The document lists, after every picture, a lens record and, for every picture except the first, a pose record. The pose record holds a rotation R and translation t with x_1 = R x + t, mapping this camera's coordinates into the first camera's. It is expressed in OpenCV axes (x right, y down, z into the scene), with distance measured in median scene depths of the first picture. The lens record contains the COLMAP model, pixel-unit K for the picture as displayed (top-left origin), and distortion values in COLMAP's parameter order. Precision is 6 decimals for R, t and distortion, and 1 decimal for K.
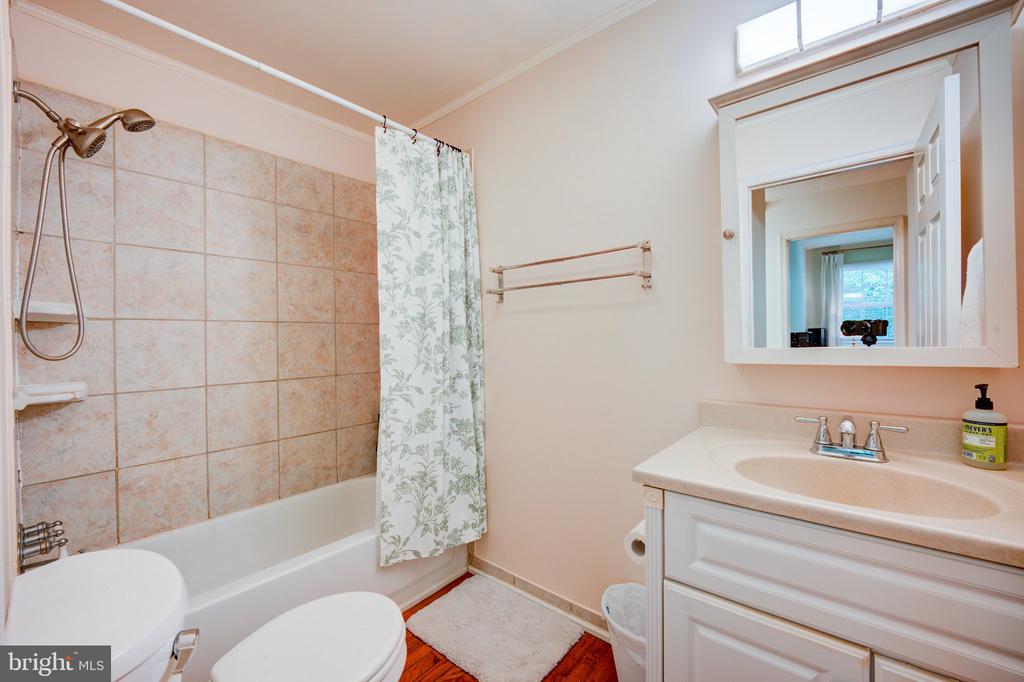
lens RADIAL K [[413.2, 0, 516.2], [0, 413.2, 339.4], [0, 0, 1]] dist [-0.010092, -0.000585]
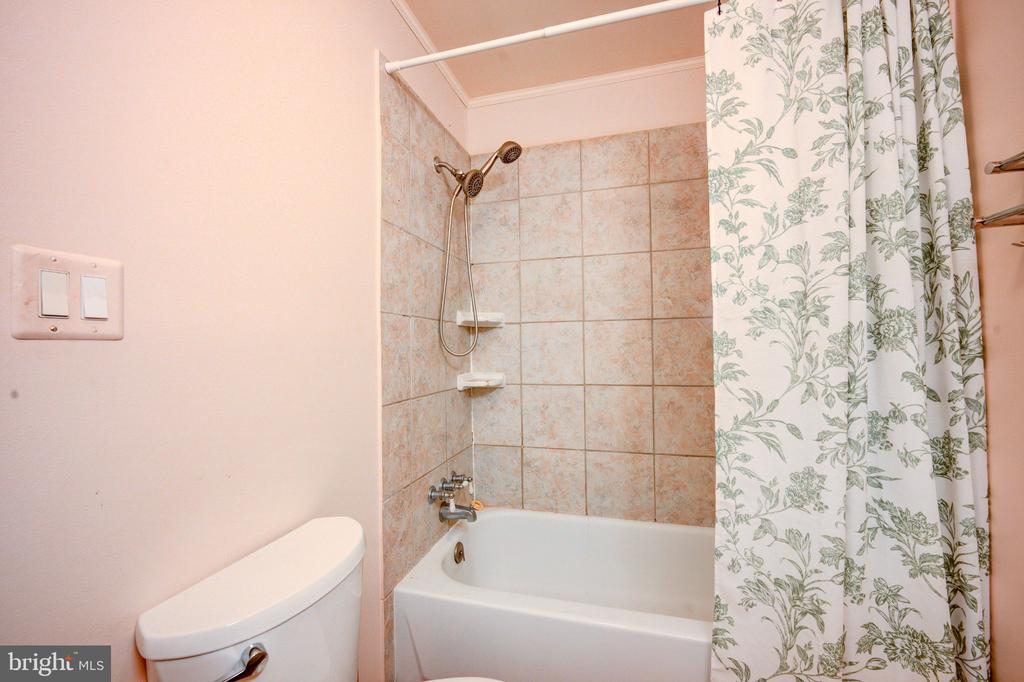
lens RADIAL K [[413.2, 0, 513.4], [0, 413.2, 338.2], [0, 0, 1]] dist [-0.010092, -0.000585]
pose [[0.409263, -0.002510, -0.912413, 0.115590], [0.006997, 0.999975, 0.000388, -0.004635], [0.912390, -0.006543, 0.409270, 0.422406]]
